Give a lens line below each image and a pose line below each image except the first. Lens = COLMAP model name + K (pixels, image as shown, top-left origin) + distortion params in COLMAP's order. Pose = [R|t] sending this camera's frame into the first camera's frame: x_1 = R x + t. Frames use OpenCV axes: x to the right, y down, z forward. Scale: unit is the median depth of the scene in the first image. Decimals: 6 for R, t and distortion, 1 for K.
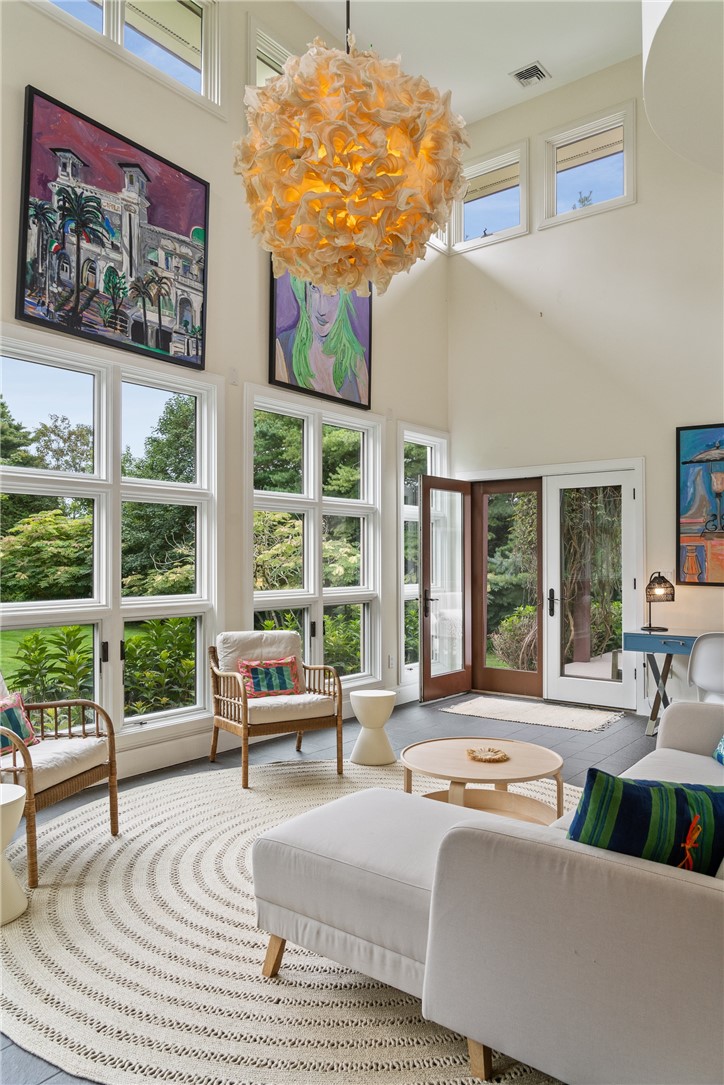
lens RADIAL K [[756.2, 0, 362.9], [0, 756.2, 545.8], [0, 0, 1]] dist [0.000681, 0.000912]
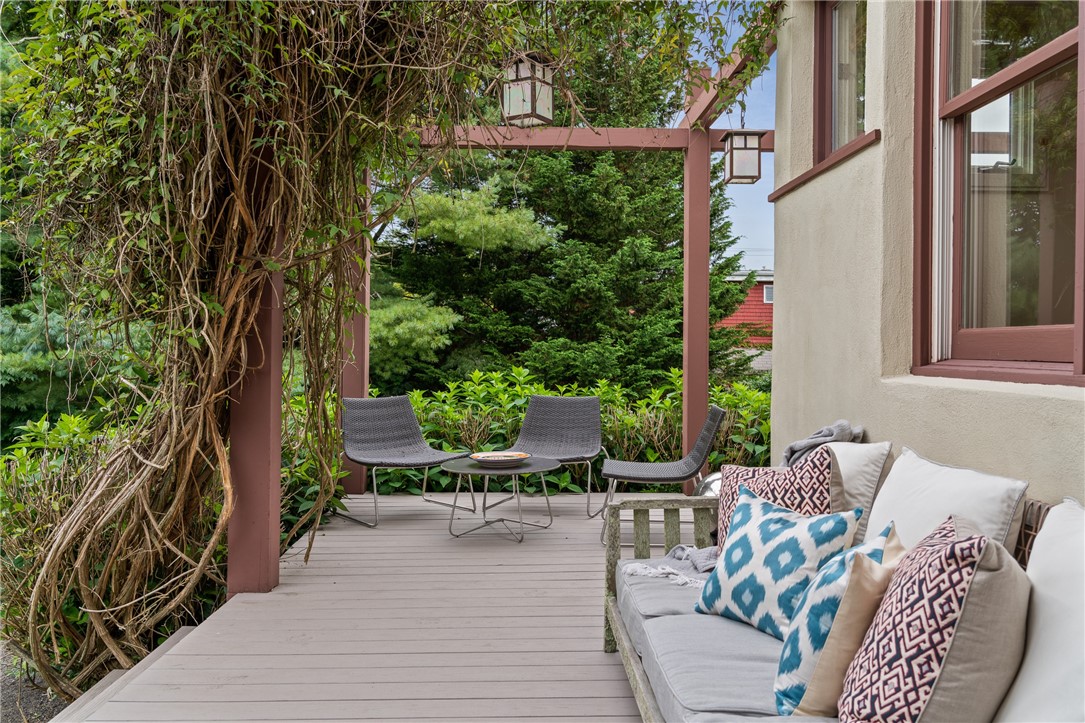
lens RADIAL K [[879.9, 0, 543.6], [0, 879.9, 358.1], [0, 0, 1]] dist [0.011163, 0.004616]
pose [[0.760335, 0.000764, 0.649531, 0.064320], [-0.019464, 0.999577, 0.021610, 0.021285], [-0.649239, -0.029074, 0.760028, 0.290924]]
